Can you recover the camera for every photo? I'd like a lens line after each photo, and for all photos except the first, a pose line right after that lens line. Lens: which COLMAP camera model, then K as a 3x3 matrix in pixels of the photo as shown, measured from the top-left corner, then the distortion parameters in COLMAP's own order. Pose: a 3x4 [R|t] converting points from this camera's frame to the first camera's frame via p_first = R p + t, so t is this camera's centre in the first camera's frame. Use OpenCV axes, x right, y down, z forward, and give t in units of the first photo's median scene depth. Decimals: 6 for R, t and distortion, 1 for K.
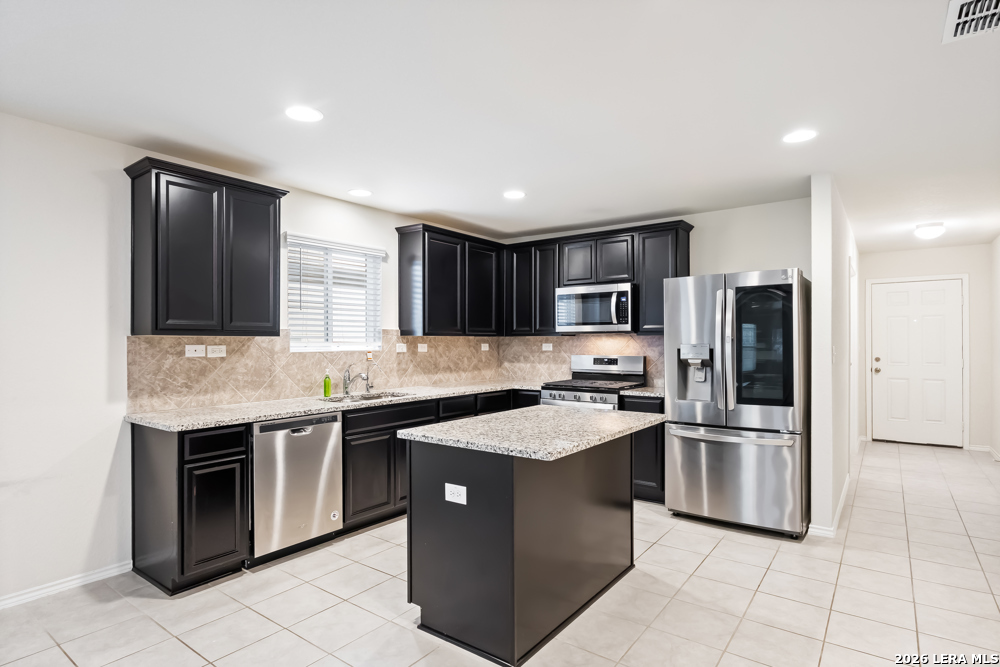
lens RADIAL K [[527.4, 0, 501.1], [0, 527.4, 338.8], [0, 0, 1]] dist [-0.006606, -0.000288]
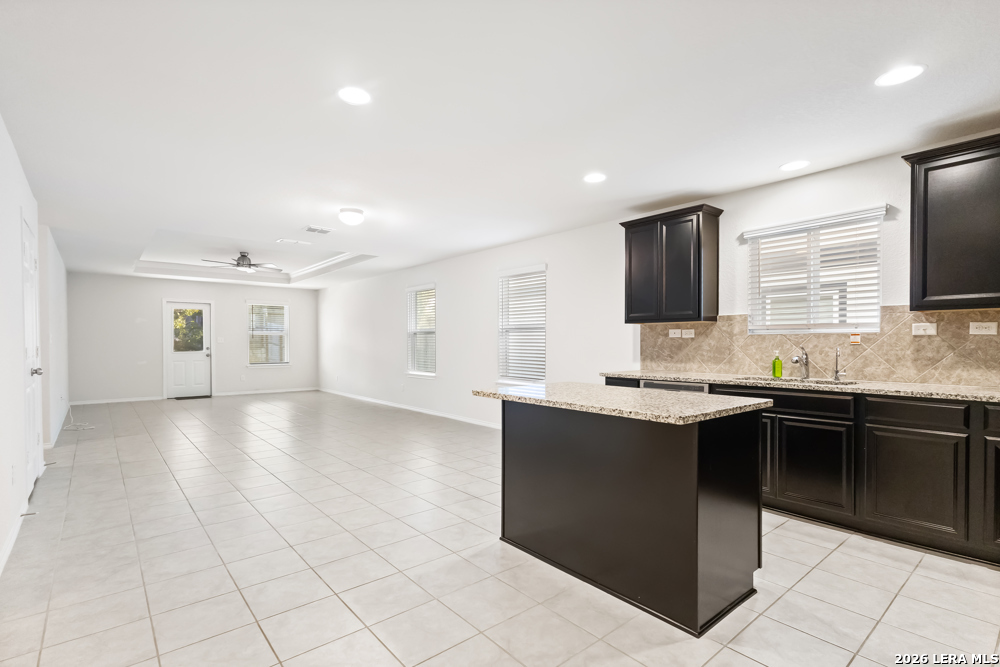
lens RADIAL K [[472.9, 0, 495.9], [0, 472.9, 351.2], [0, 0, 1]] dist [0.001291, 0.000418]
pose [[-0.236442, 0.018130, -0.971476, 0.721912], [0.004085, 0.999836, 0.017665, 0.041529], [0.971637, 0.000209, -0.236477, 0.714775]]
